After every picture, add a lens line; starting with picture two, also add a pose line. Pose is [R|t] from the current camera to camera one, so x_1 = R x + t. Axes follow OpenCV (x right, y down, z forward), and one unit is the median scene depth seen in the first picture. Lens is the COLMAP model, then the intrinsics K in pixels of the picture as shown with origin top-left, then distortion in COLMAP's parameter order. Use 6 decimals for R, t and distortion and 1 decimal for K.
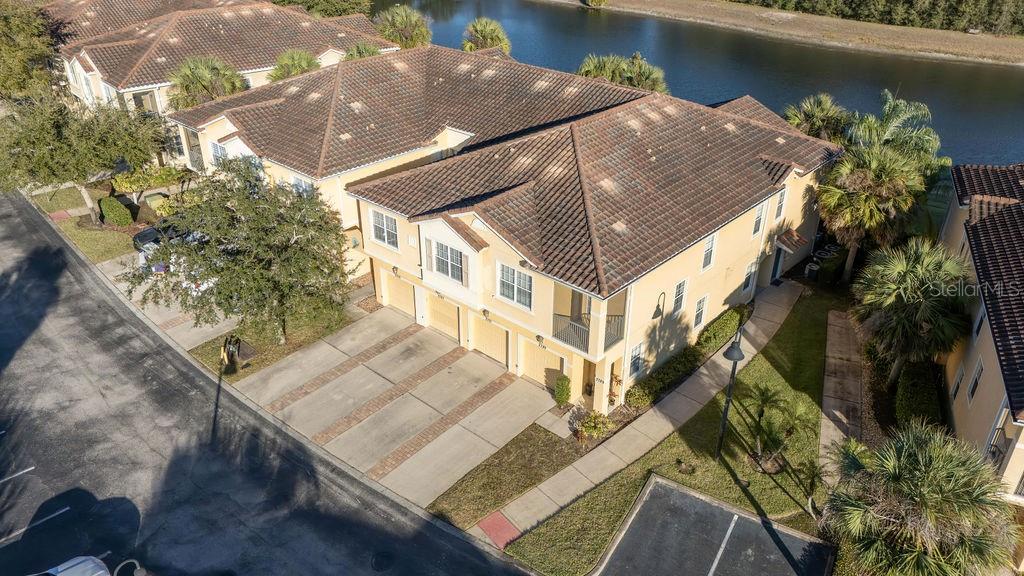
lens RADIAL K [[749.0, 0, 511.5], [0, 749.0, 282.7], [0, 0, 1]] dist [0.085560, -0.082589]
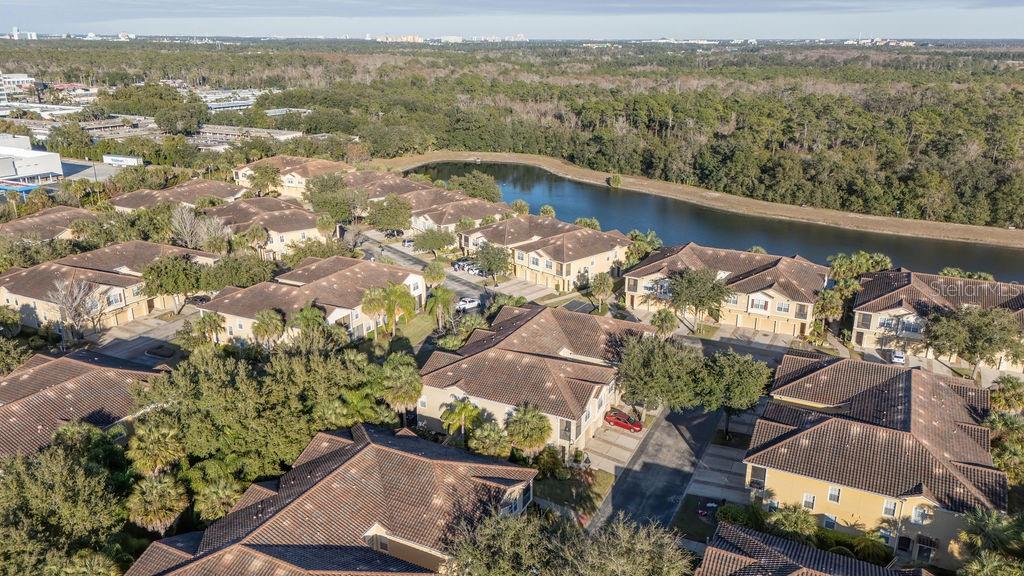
lens RADIAL K [[749.0, 0, 511.5], [0, 749.0, 282.7], [0, 0, 1]] dist [0.085560, -0.082589]
pose [[0.995110, 0.023378, -0.095962, 0.201855], [-0.040972, 0.981751, -0.185704, 0.889353], [0.089869, 0.188728, 0.977909, -3.232890]]
